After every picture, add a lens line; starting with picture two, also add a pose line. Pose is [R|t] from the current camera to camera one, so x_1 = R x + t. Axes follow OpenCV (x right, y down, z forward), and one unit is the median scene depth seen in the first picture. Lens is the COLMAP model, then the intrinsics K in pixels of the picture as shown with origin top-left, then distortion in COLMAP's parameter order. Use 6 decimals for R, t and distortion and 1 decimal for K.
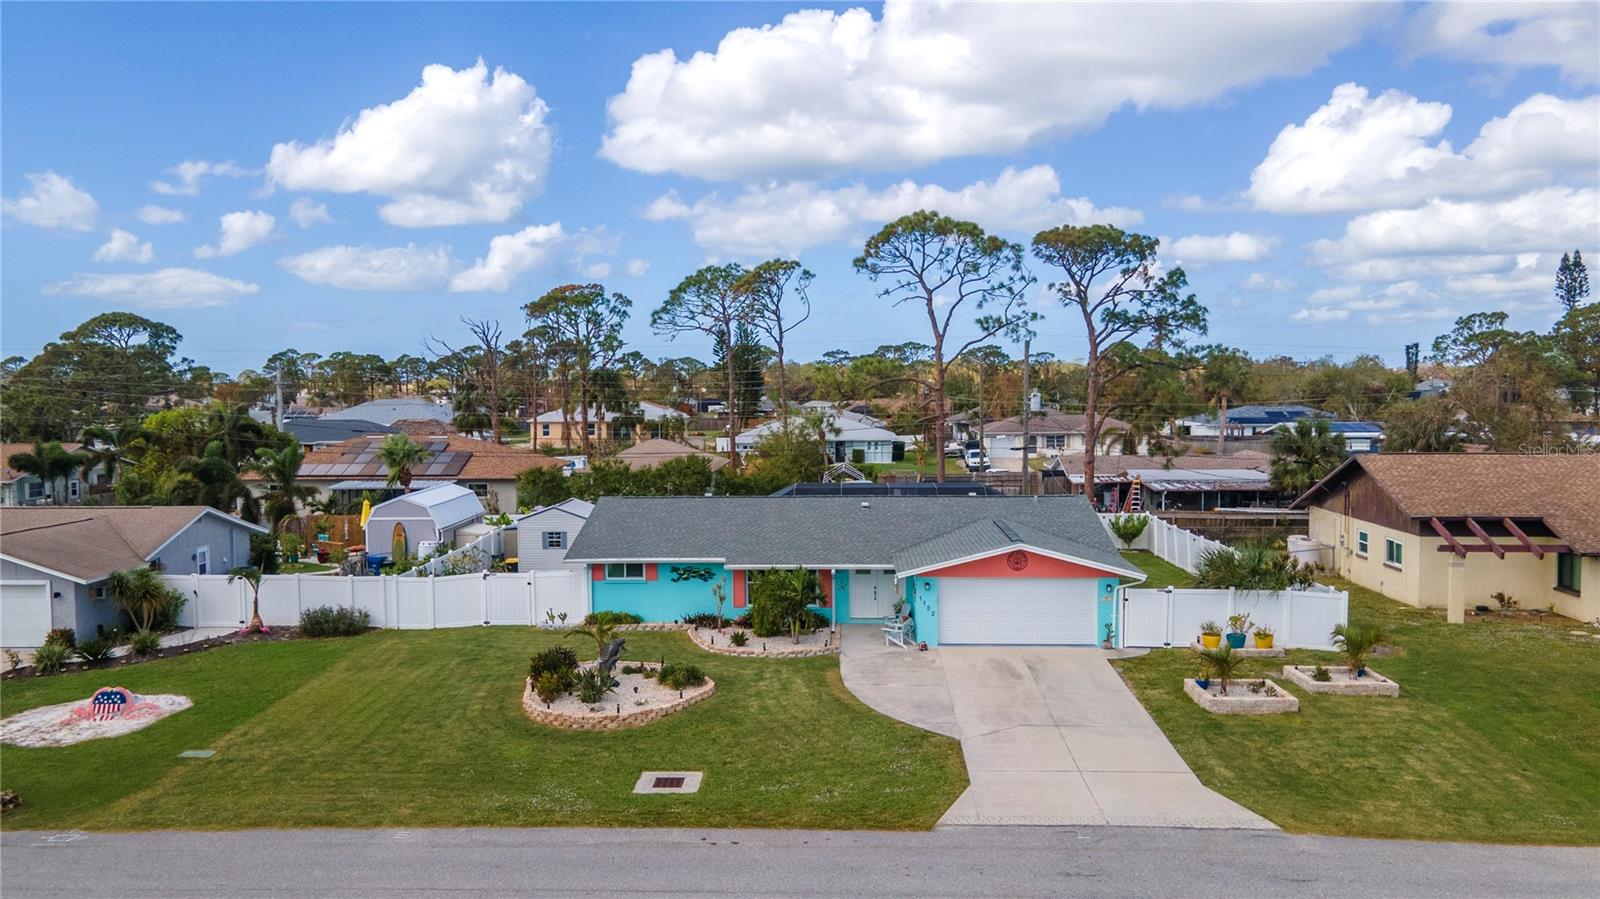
lens RADIAL K [[1168.1, 0, 795.7], [0, 1168.1, 485.3], [0, 0, 1]] dist [0.009484, 0.071112]
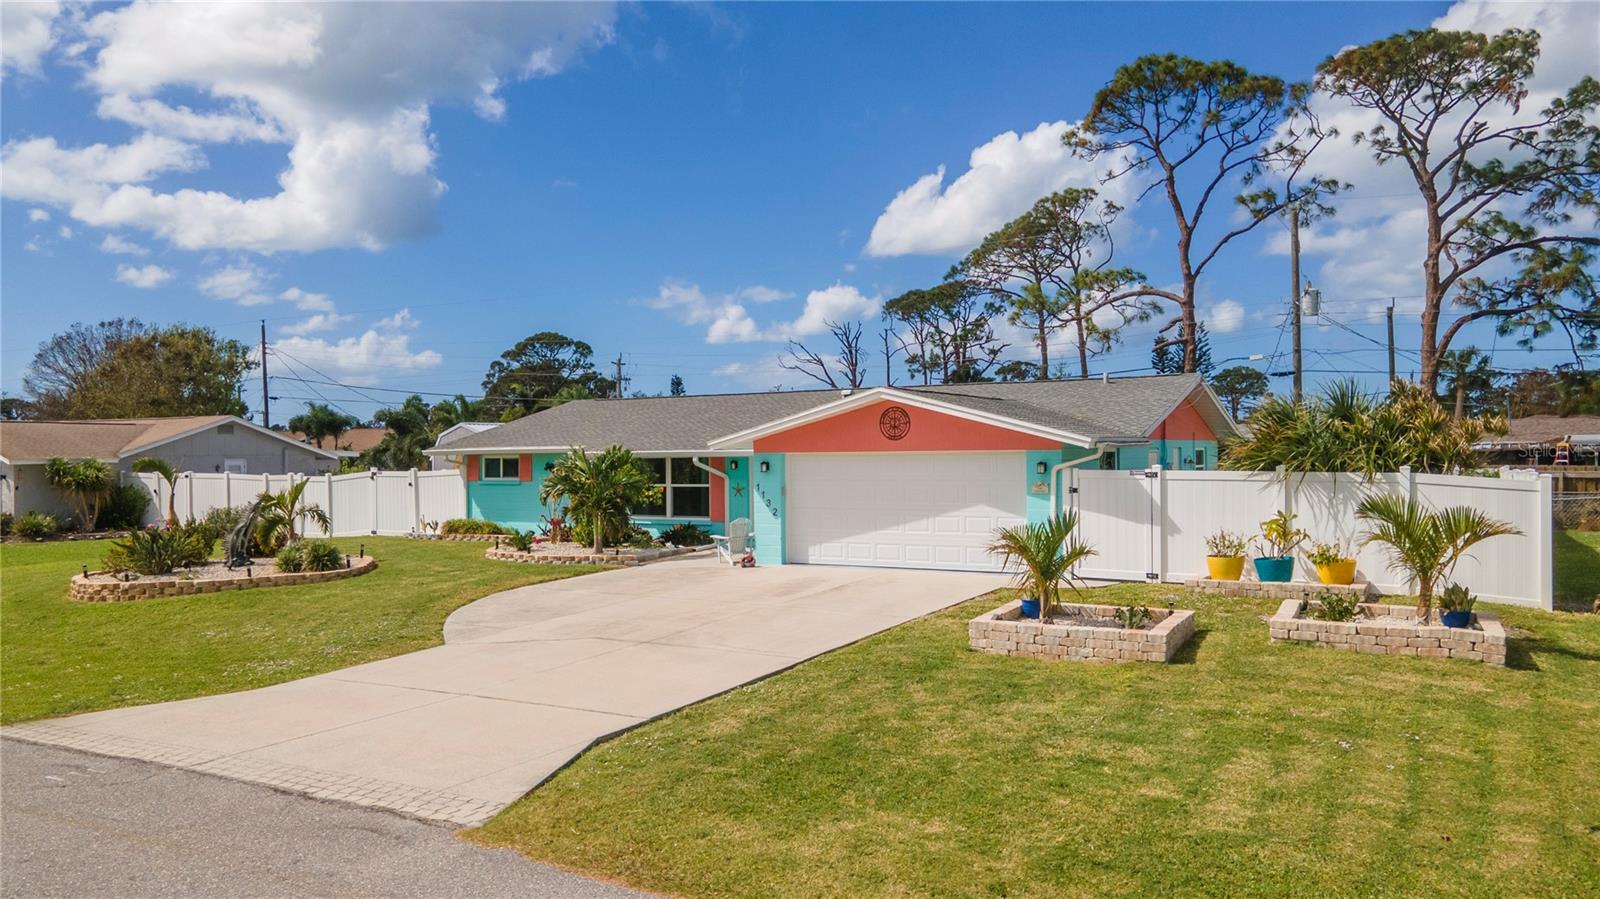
lens RADIAL K [[1172.2, 0, 795.2], [0, 1172.2, 450.1], [0, 0, 1]] dist [0.004536, 0.070002]
pose [[0.885795, -0.003229, -0.464065, 0.486037], [-0.038772, 0.995965, -0.080937, 0.148592], [0.462454, 0.089686, 0.882096, 0.526016]]
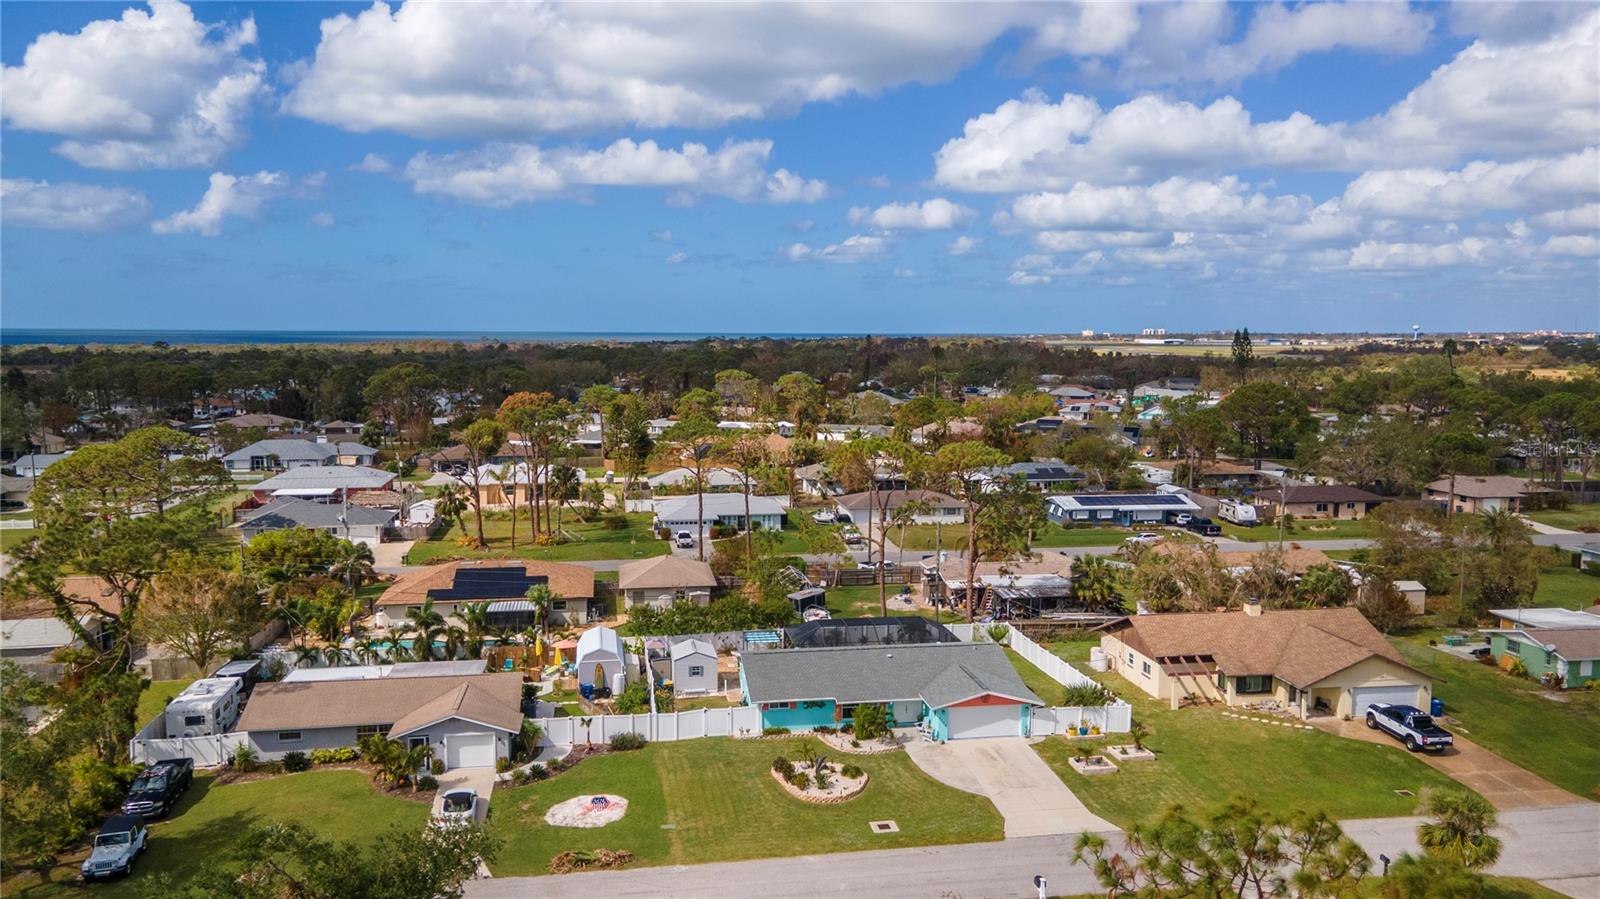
lens RADIAL K [[1172.2, 0, 795.2], [0, 1172.2, 450.1], [0, 0, 1]] dist [0.004536, 0.070002]
pose [[0.978005, -0.010136, 0.208337, -0.658806], [0.008297, 0.999919, 0.009697, -0.460554], [-0.208418, -0.007755, 0.978009, -1.113711]]
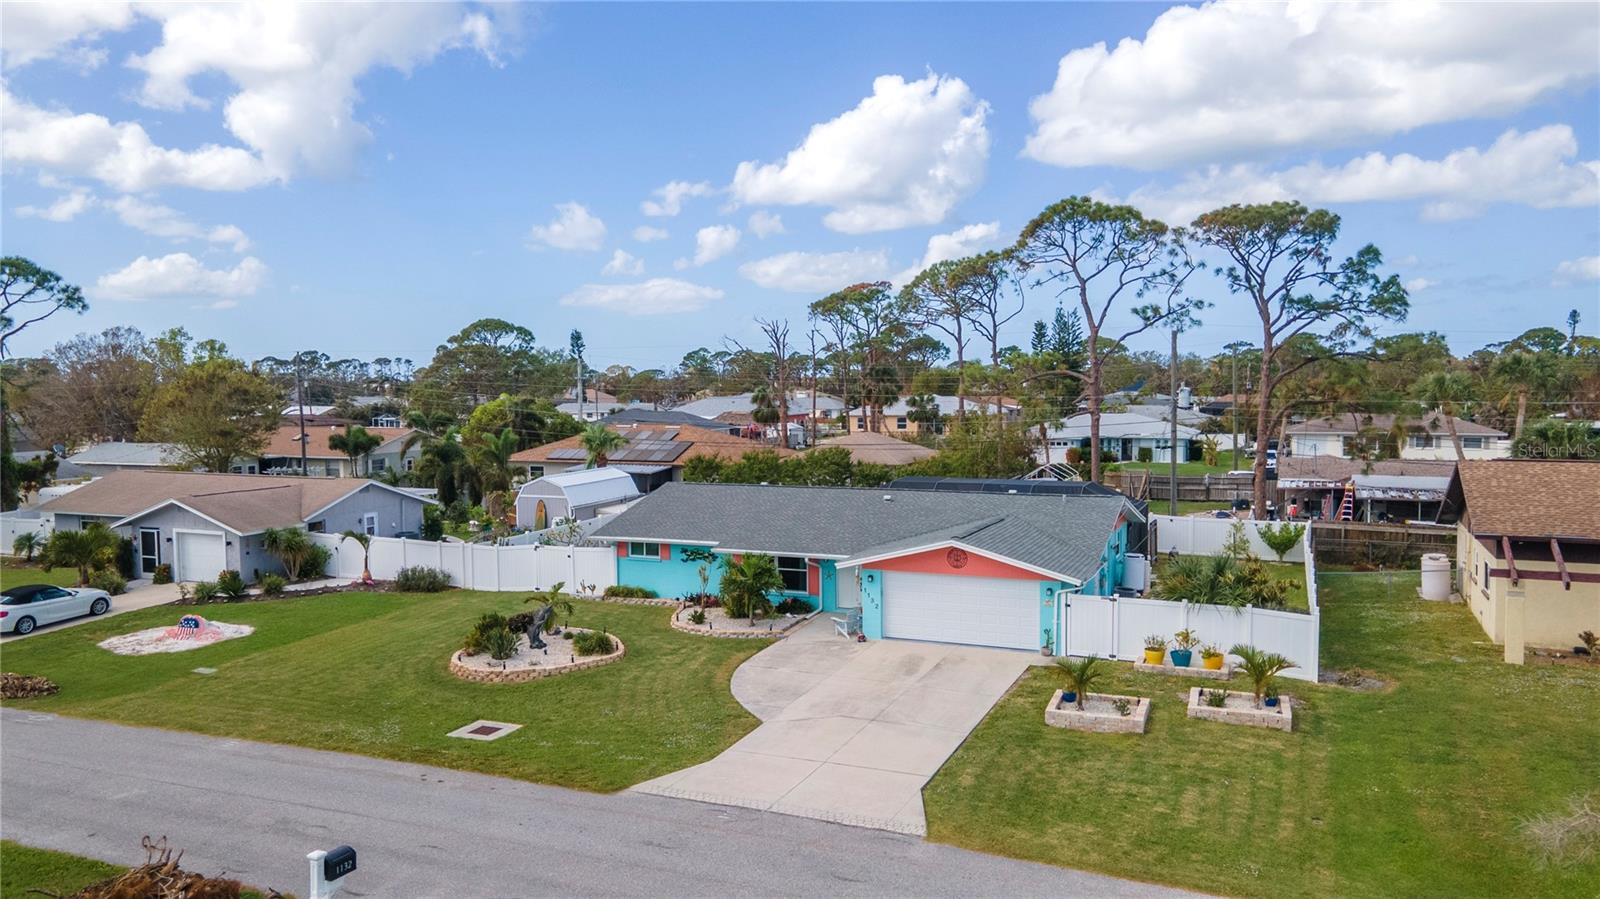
lens RADIAL K [[1172.2, 0, 795.2], [0, 1172.2, 450.1], [0, 0, 1]] dist [0.004536, 0.070002]
pose [[0.933558, 0.021763, -0.357765, 0.476624], [-0.031327, 0.999289, -0.020960, -0.000984], [0.357055, 0.030775, 0.933576, 0.036742]]
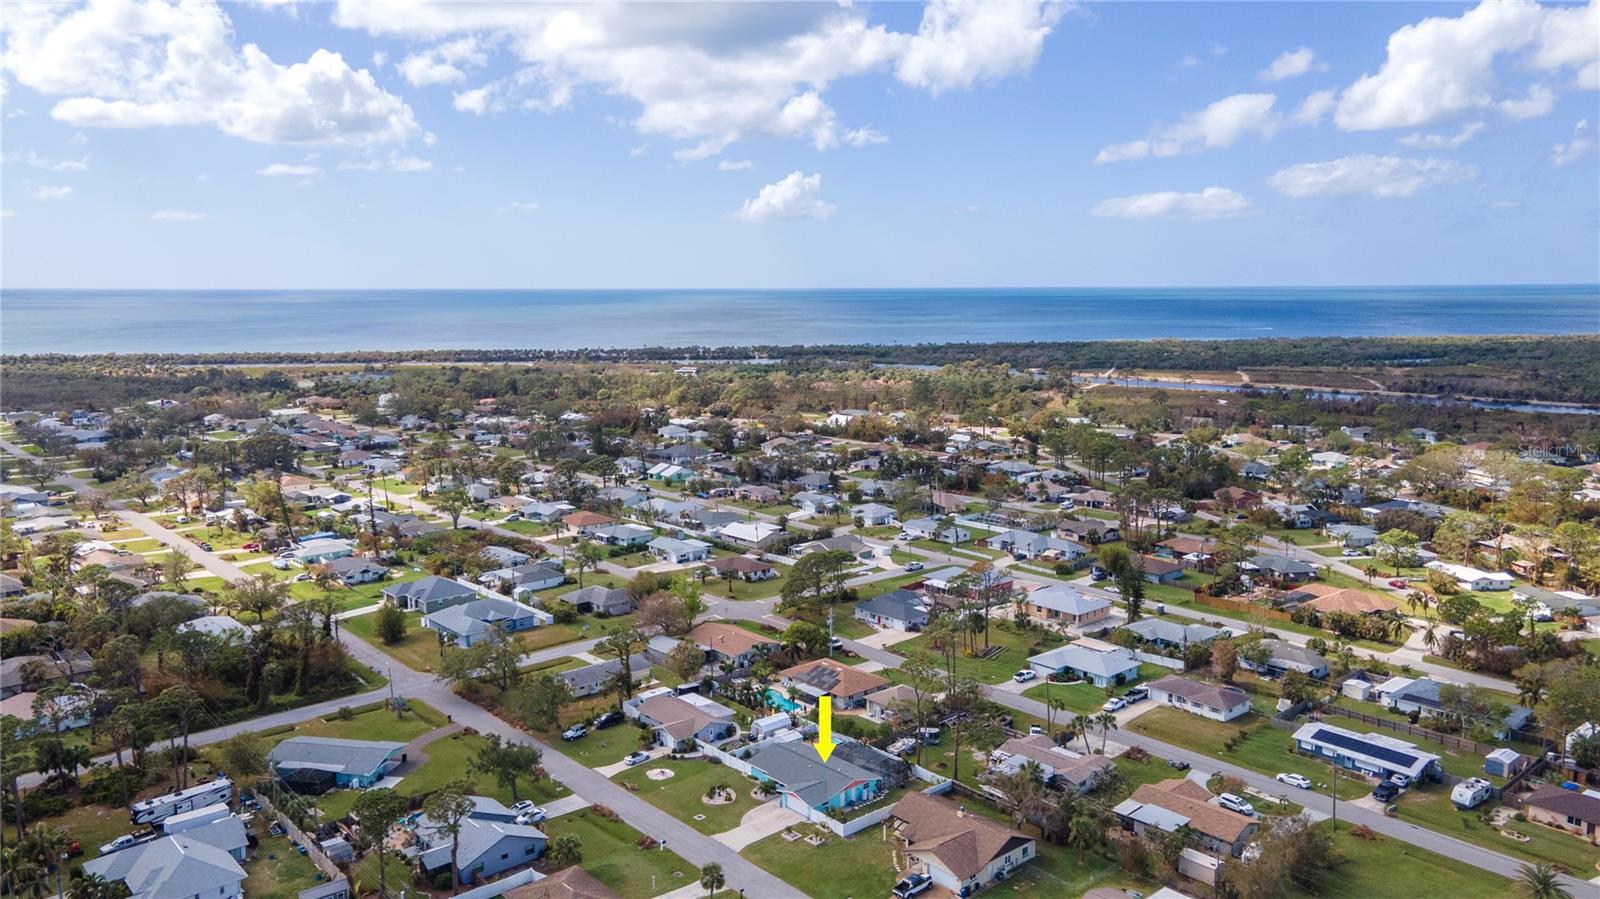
lens RADIAL K [[1172.2, 0, 795.2], [0, 1172.2, 450.1], [0, 0, 1]] dist [0.004536, 0.070002]
pose [[0.695465, 0.109094, -0.710230, 3.935329], [-0.072290, 0.994016, 0.081898, -1.976696], [0.714915, -0.005615, 0.699189, -2.675615]]
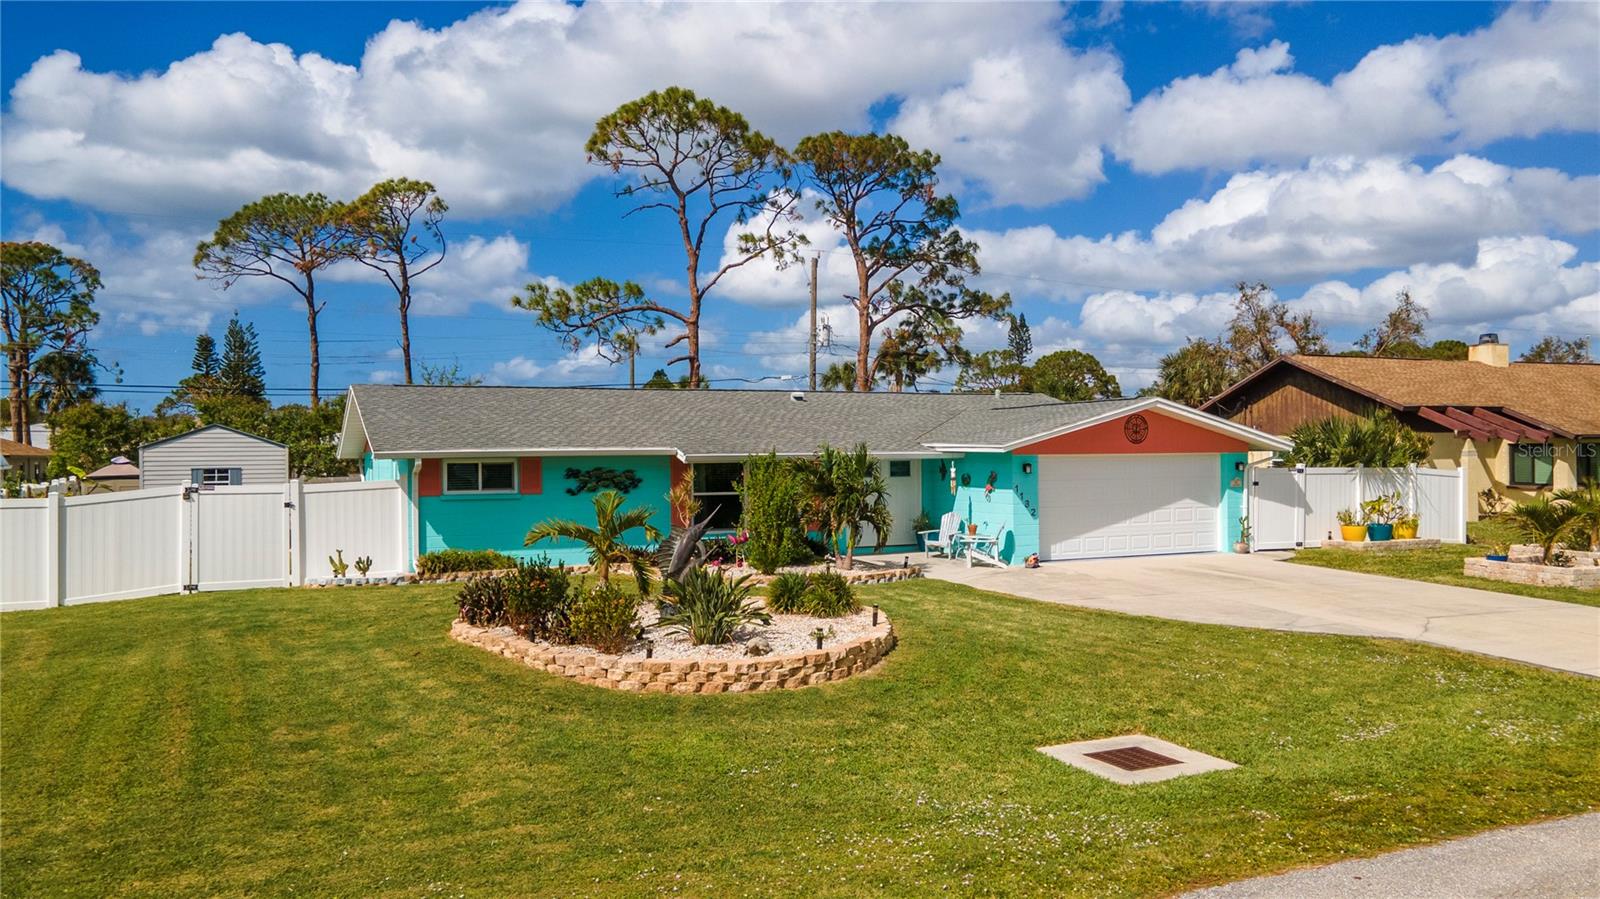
lens RADIAL K [[1172.2, 0, 795.2], [0, 1172.2, 450.1], [0, 0, 1]] dist [0.004536, 0.070002]
pose [[0.891429, 0.000491, 0.453160, -0.338019], [0.044691, 0.995029, -0.088991, 0.148942], [-0.450951, 0.099581, 0.886976, 0.566919]]
